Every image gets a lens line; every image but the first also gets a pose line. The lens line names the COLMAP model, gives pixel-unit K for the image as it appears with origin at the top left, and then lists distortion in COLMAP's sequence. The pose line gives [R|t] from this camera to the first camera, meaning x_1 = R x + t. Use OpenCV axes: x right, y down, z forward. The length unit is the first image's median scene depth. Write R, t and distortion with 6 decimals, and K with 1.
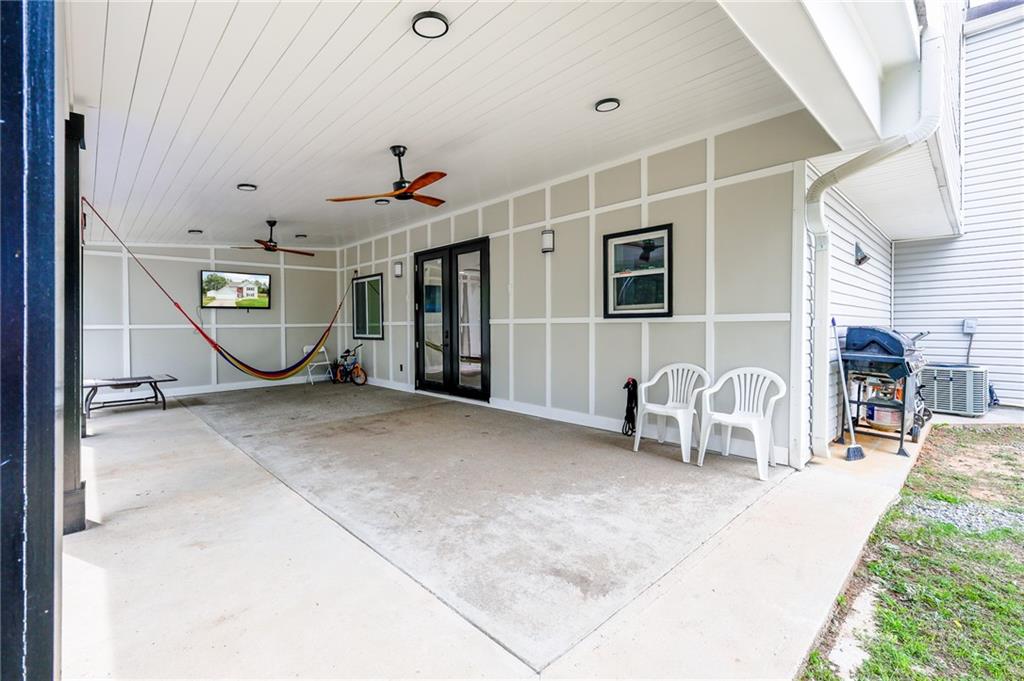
lens RADIAL K [[448.4, 0, 512.0], [0, 448.4, 340.5], [0, 0, 1]] dist [0.000520, 0.000005]
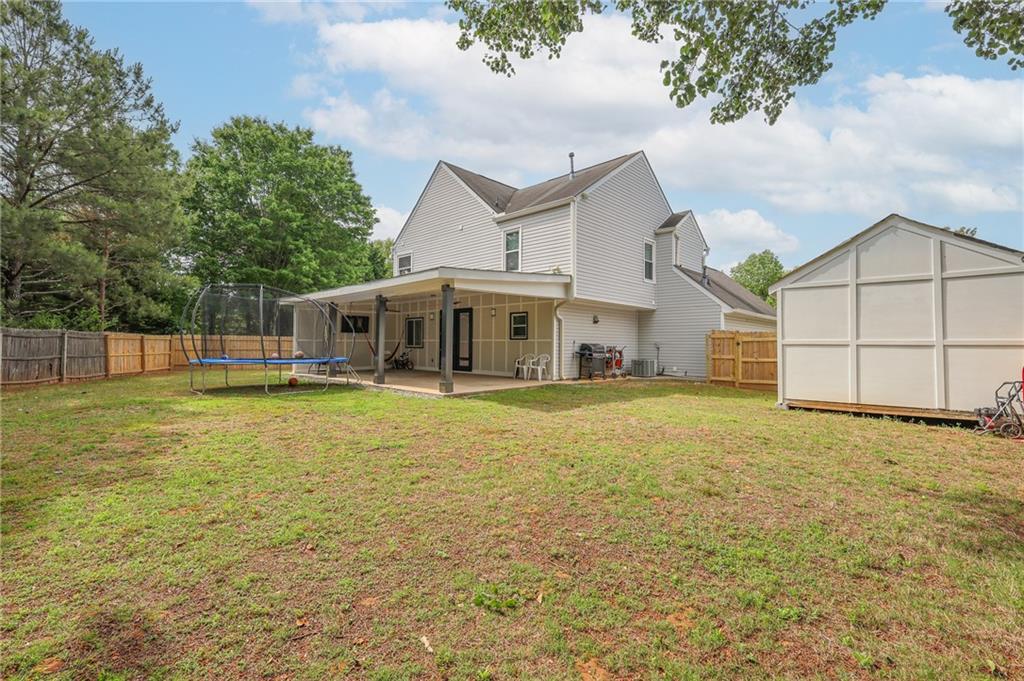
lens RADIAL K [[448.4, 0, 512.0], [0, 448.4, 340.5], [0, 0, 1]] dist [0.000520, 0.000005]
pose [[0.999244, 0.009254, 0.037747, 0.081464], [-0.007846, 0.999274, -0.037283, 0.053829], [-0.038064, 0.036959, 0.998592, -1.611296]]
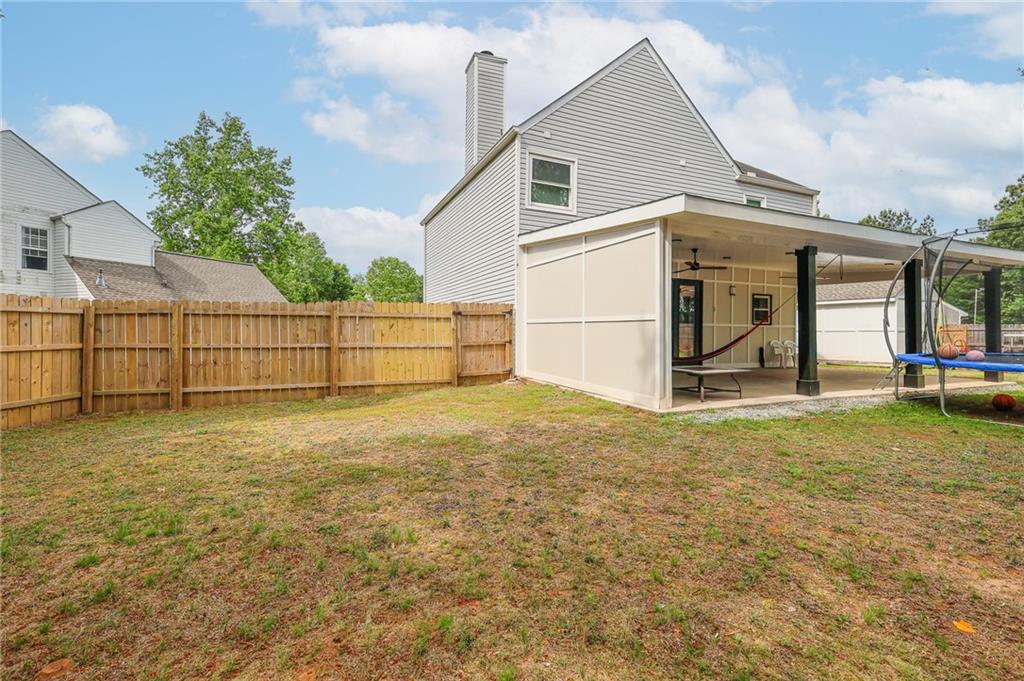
lens RADIAL K [[448.4, 0, 512.0], [0, 448.4, 340.5], [0, 0, 1]] dist [0.000520, 0.000005]
pose [[0.343872, -0.009392, 0.938969, -2.164411], [0.023037, 0.999733, 0.001563, 0.003660], [-0.938734, 0.021094, 0.343997, 1.121595]]
